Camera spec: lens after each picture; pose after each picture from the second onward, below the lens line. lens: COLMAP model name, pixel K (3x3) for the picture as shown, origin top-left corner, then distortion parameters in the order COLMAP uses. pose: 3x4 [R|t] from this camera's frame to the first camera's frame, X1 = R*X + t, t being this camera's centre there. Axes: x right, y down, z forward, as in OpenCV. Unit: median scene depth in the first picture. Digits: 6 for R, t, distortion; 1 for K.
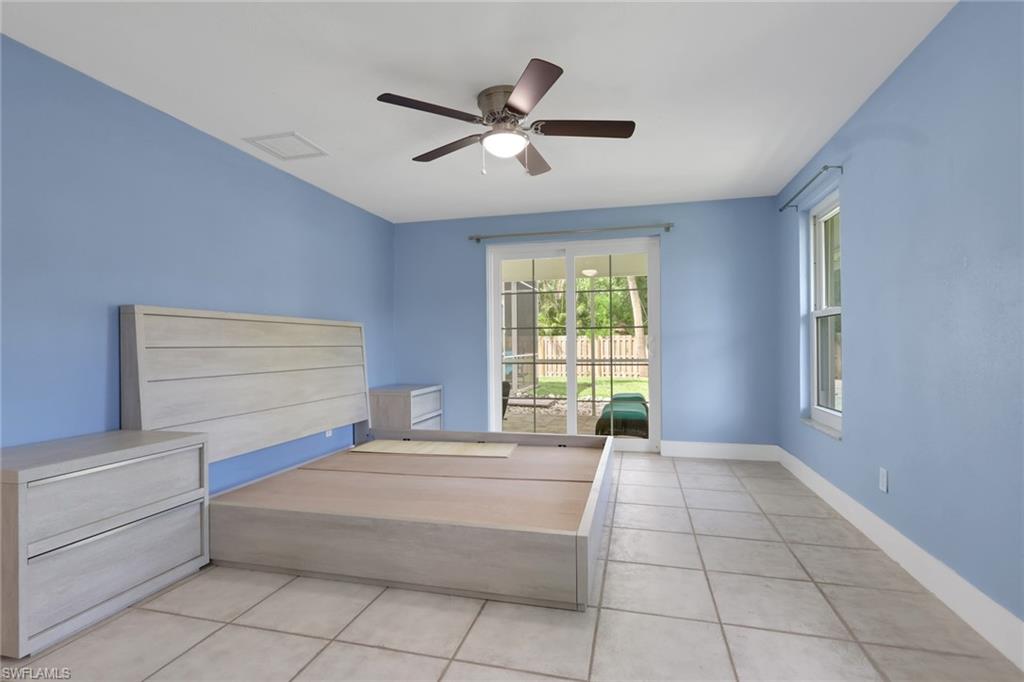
lens RADIAL K [[493.4, 0, 512.0], [0, 493.4, 341.0], [0, 0, 1]] dist [-0.004948, -0.001031]
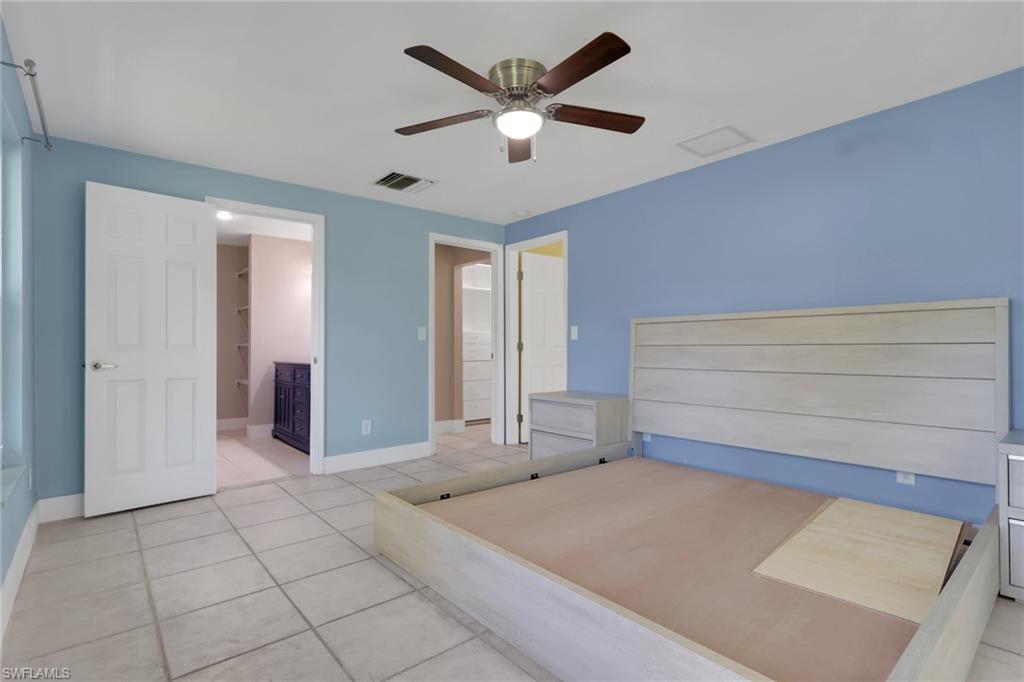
lens RADIAL K [[479.5, 0, 472.6], [0, 479.5, 342.6], [0, 0, 1]] dist [0.000578, -0.000046]
pose [[-0.617427, 0.003082, -0.786622, 0.799588], [0.016711, 0.999818, -0.009199, 0.009724], [0.786451, -0.018825, -0.617366, 1.605289]]
